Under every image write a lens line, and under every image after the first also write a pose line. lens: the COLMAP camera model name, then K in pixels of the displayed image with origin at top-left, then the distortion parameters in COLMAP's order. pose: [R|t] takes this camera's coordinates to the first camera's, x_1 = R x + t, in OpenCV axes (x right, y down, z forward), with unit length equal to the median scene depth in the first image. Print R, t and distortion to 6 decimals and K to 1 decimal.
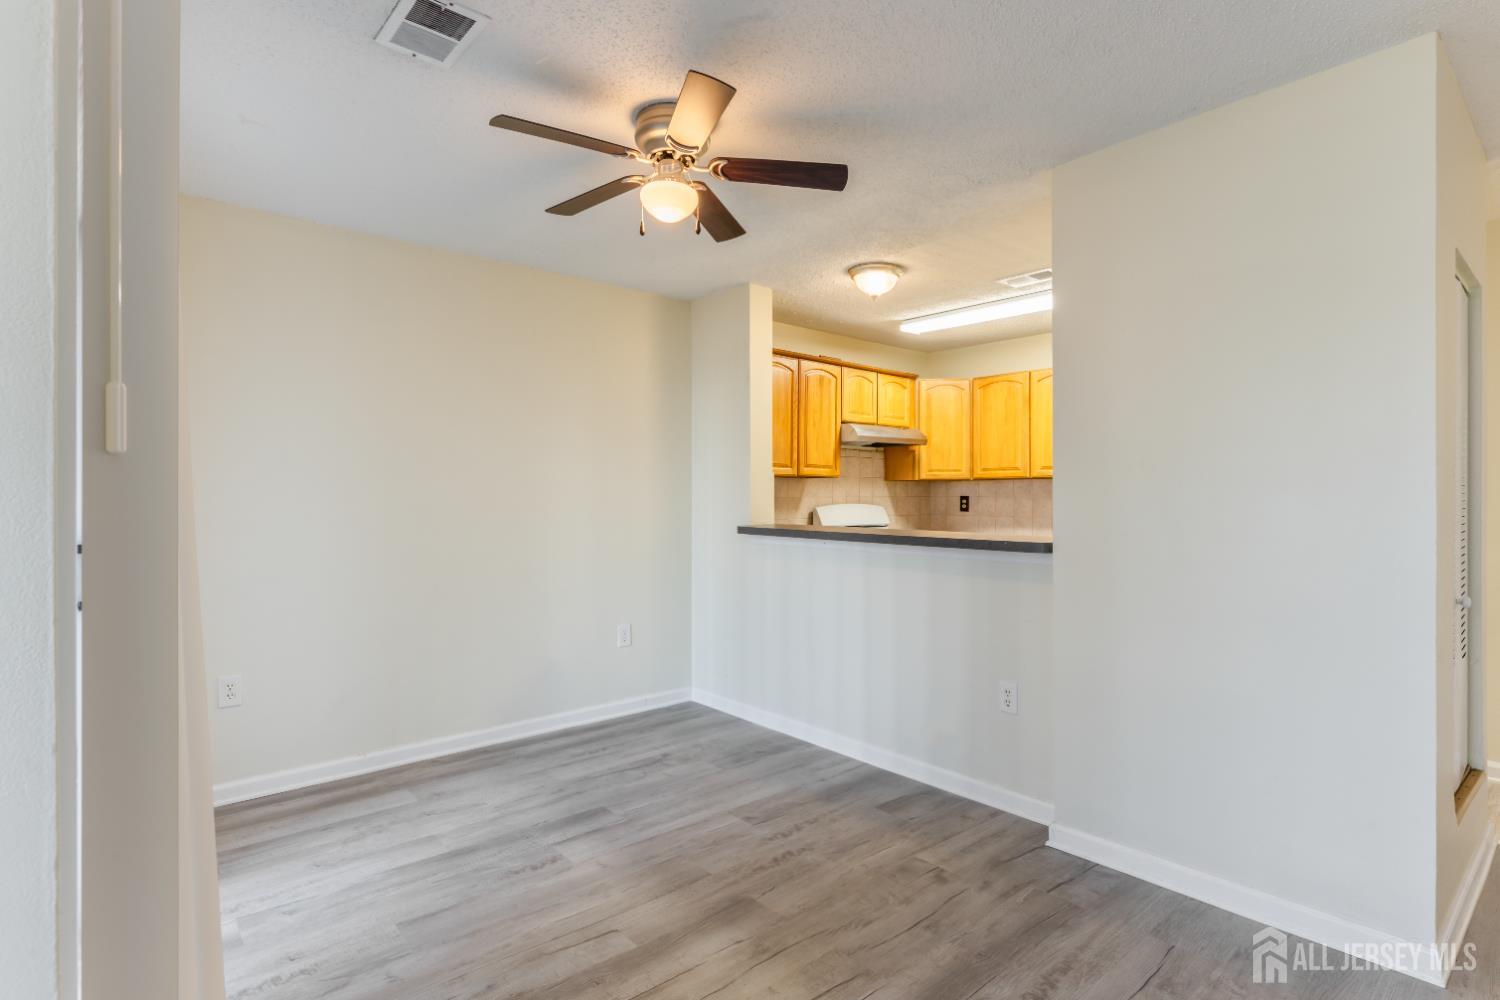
lens RADIAL K [[746.7, 0, 749.2], [0, 746.7, 505.3], [0, 0, 1]] dist [0.002511, -0.001444]
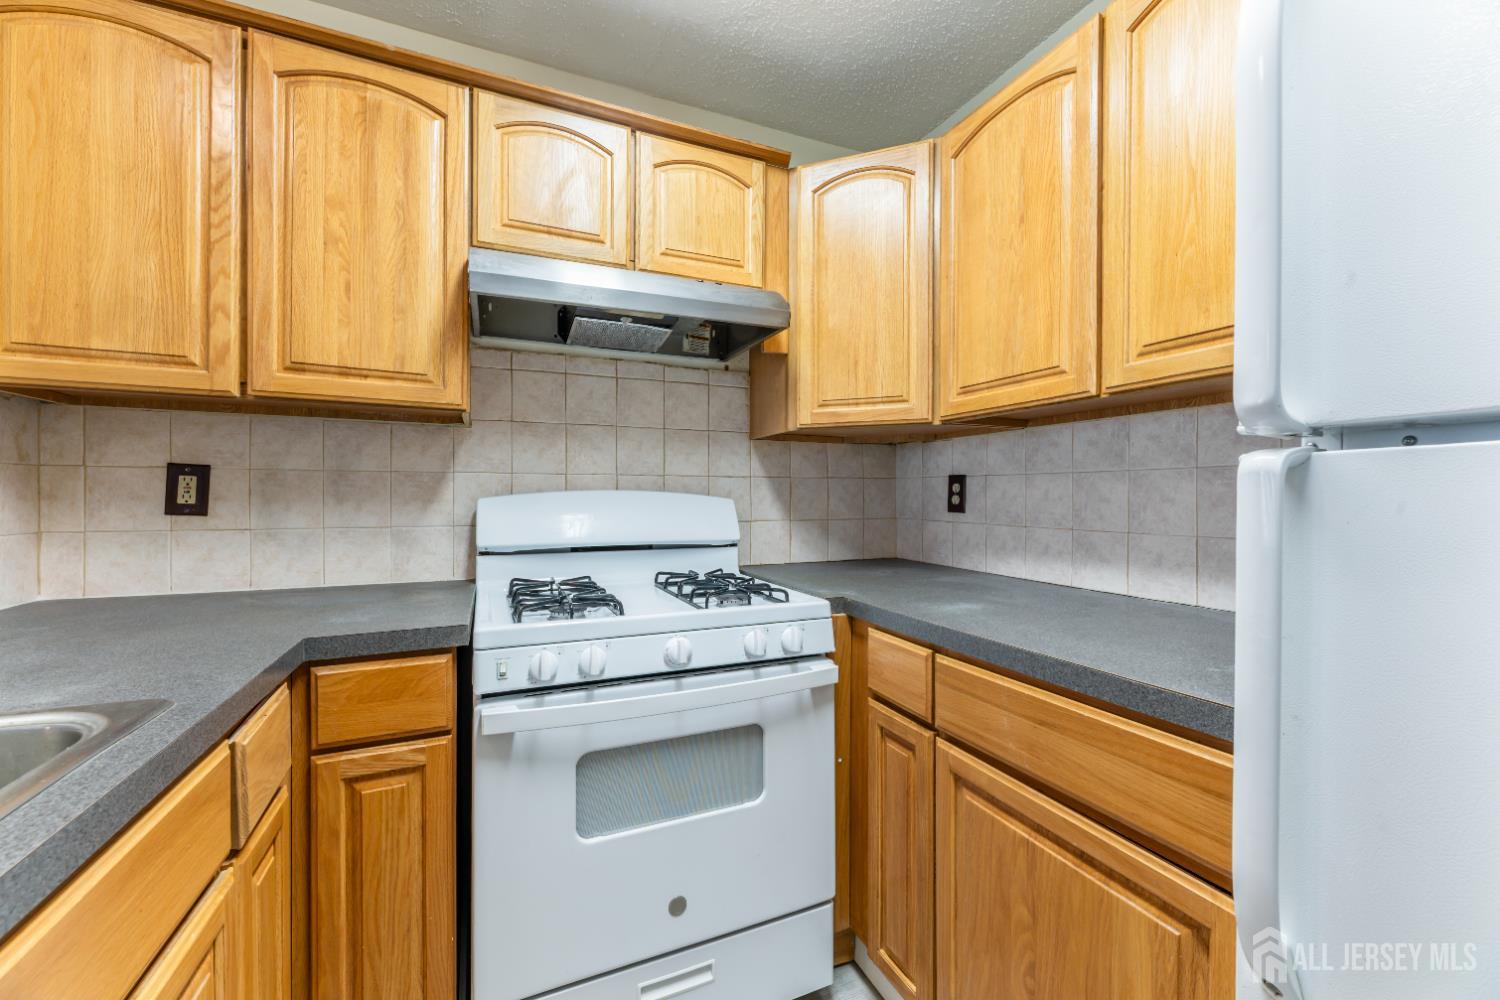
lens RADIAL K [[605.1, 0, 753.9], [0, 605.1, 498.9], [0, 0, 1]] dist [0.005512, -0.001320]
pose [[0.954810, 0.002994, -0.297202, 0.498448], [-0.006164, 0.999934, -0.009729, 0.008359], [0.297153, 0.011121, 0.954765, 1.159460]]
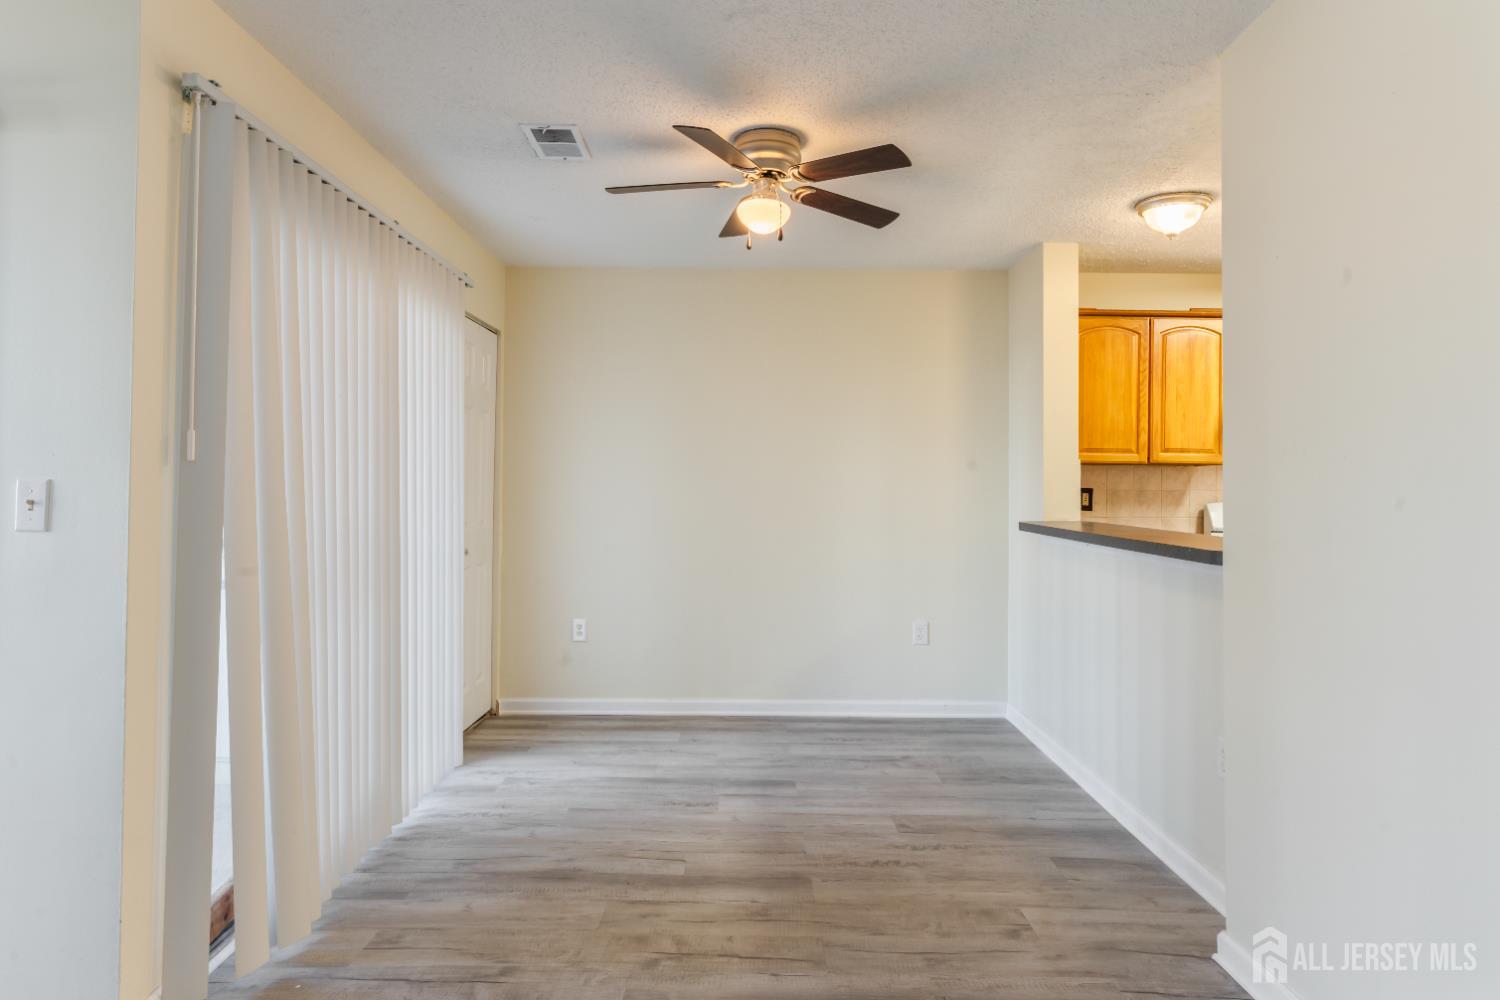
lens RADIAL K [[854.8, 0, 747.2], [0, 854.8, 483.5], [0, 0, 1]] dist [0.002827, -0.001639]
pose [[0.751447, 0.002692, -0.659788, 0.491875], [-0.015354, 0.999792, -0.013408, 0.001721], [0.659615, 0.020205, 0.751332, 0.038451]]
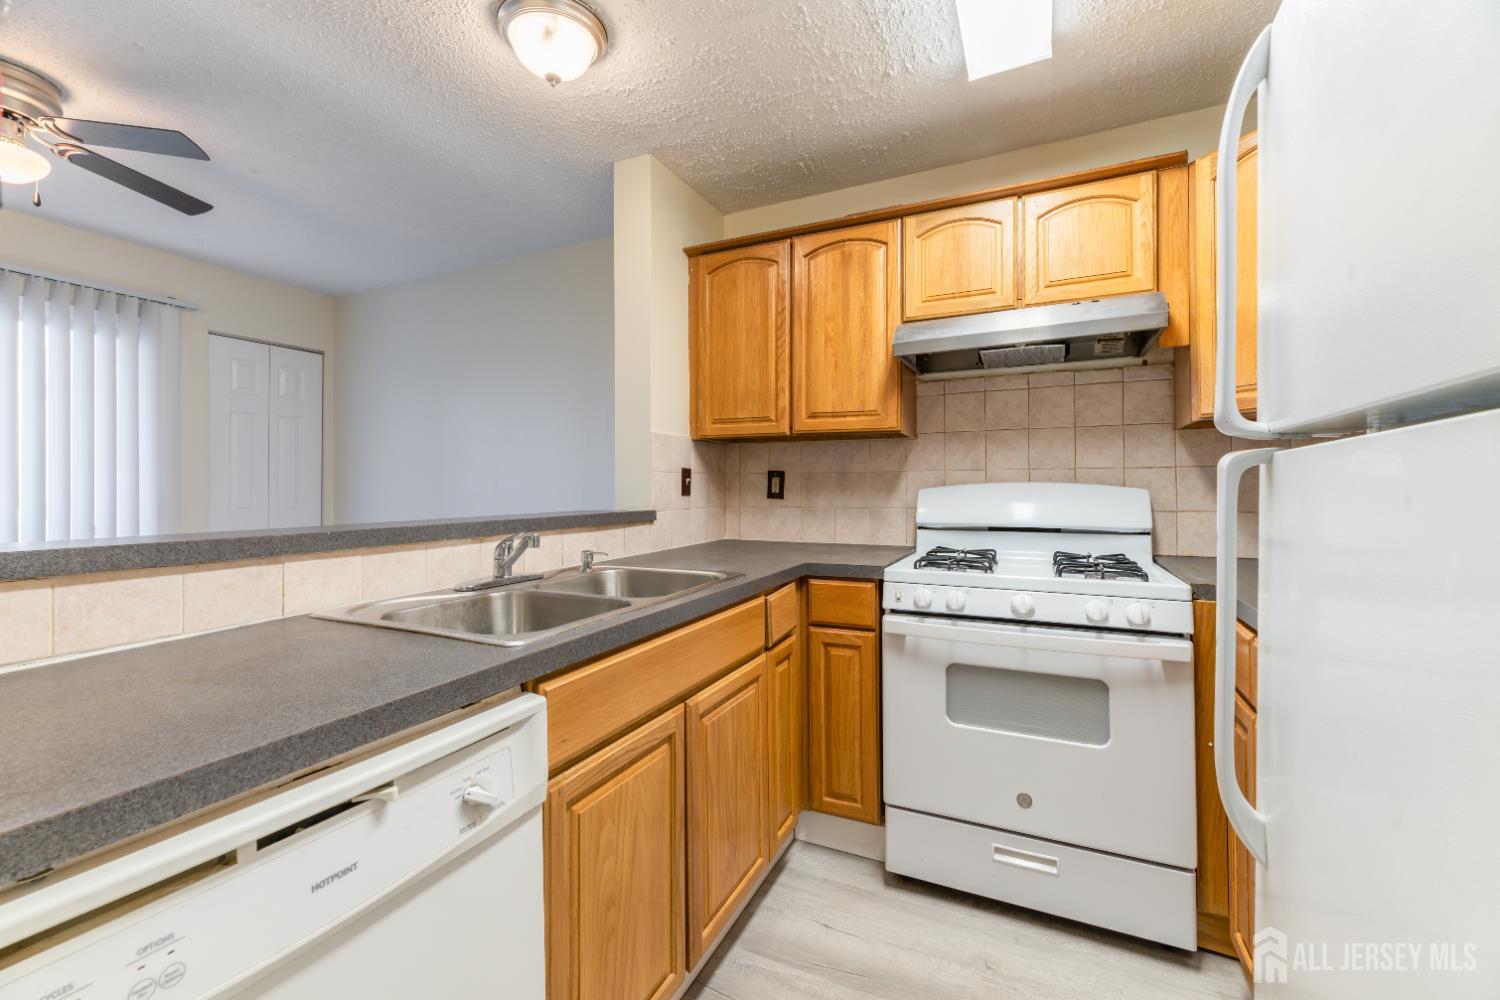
lens RADIAL K [[605.1, 0, 752.4], [0, 605.1, 486.8], [0, 0, 1]] dist [0.005512, -0.001320]
pose [[0.398466, -0.003623, -0.917176, 0.703615], [-0.010511, 0.999908, -0.008516, 0.009811], [0.917123, 0.013034, 0.398391, 1.106454]]
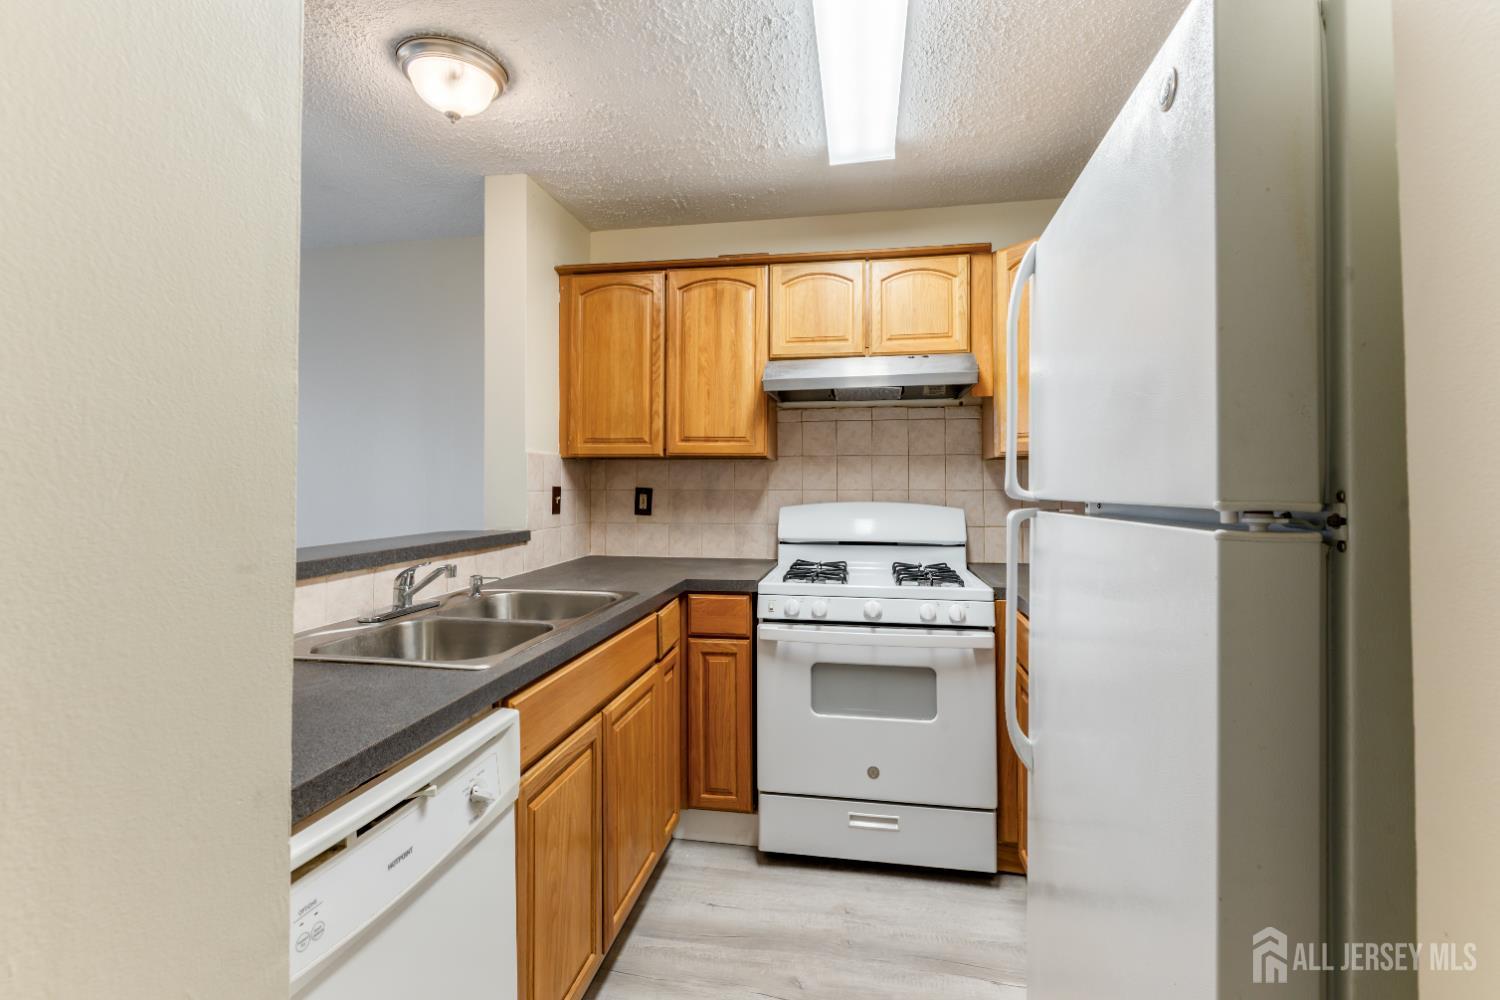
lens RADIAL K [[660.6, 0, 745.7], [0, 660.6, 480.9], [0, 0, 1]] dist [0.004761, 0.001219]
pose [[0.625200, -0.006660, -0.780436, 0.766366], [-0.011299, 0.999782, -0.017583, -0.013672], [0.780383, 0.019811, 0.624988, 1.003020]]
